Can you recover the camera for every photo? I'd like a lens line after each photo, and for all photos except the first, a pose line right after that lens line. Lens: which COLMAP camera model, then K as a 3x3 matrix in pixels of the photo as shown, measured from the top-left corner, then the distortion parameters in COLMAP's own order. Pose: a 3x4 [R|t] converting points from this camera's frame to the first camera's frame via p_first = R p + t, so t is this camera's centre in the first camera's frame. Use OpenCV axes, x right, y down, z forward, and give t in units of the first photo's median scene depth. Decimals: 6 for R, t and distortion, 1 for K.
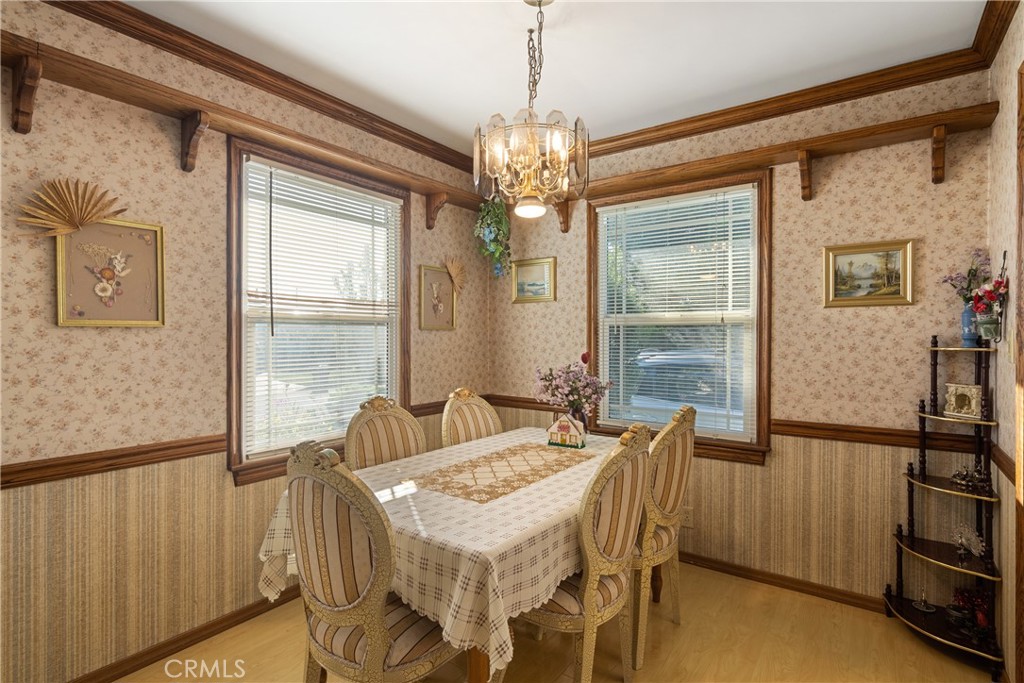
lens RADIAL K [[499.6, 0, 512.0], [0, 499.6, 341.5], [0, 0, 1]] dist [-0.000406, -0.000074]
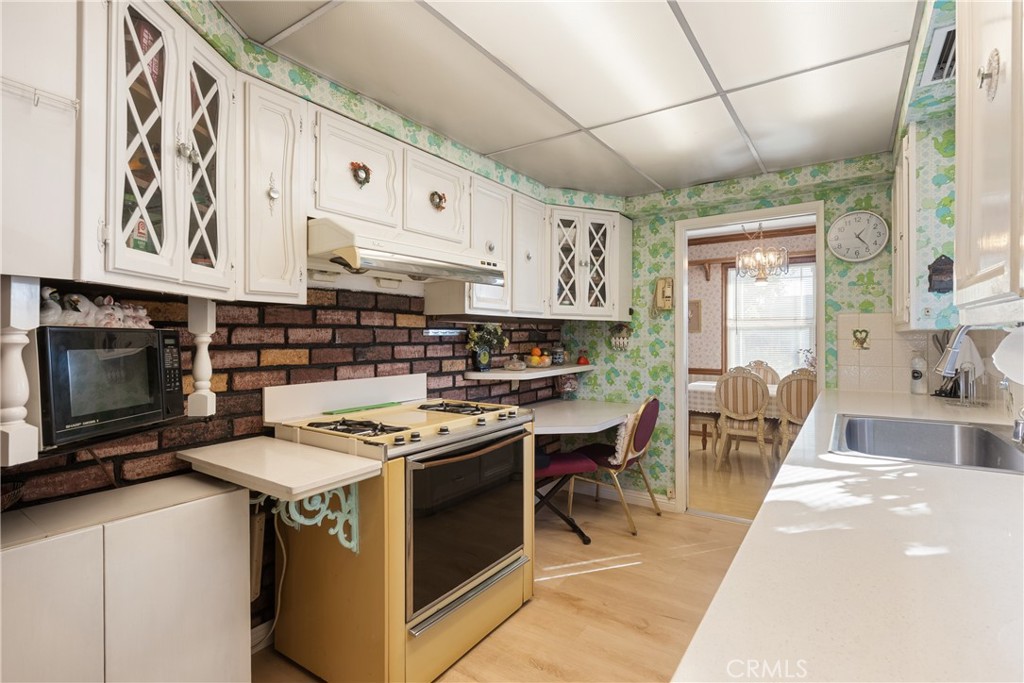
lens RADIAL K [[499.6, 0, 512.0], [0, 499.6, 341.5], [0, 0, 1]] dist [-0.000406, -0.000074]
pose [[0.023990, 0.013181, -0.999625, 2.332723], [-0.011564, 0.999850, 0.012906, 0.004693], [0.999645, 0.011250, 0.024139, -0.264024]]
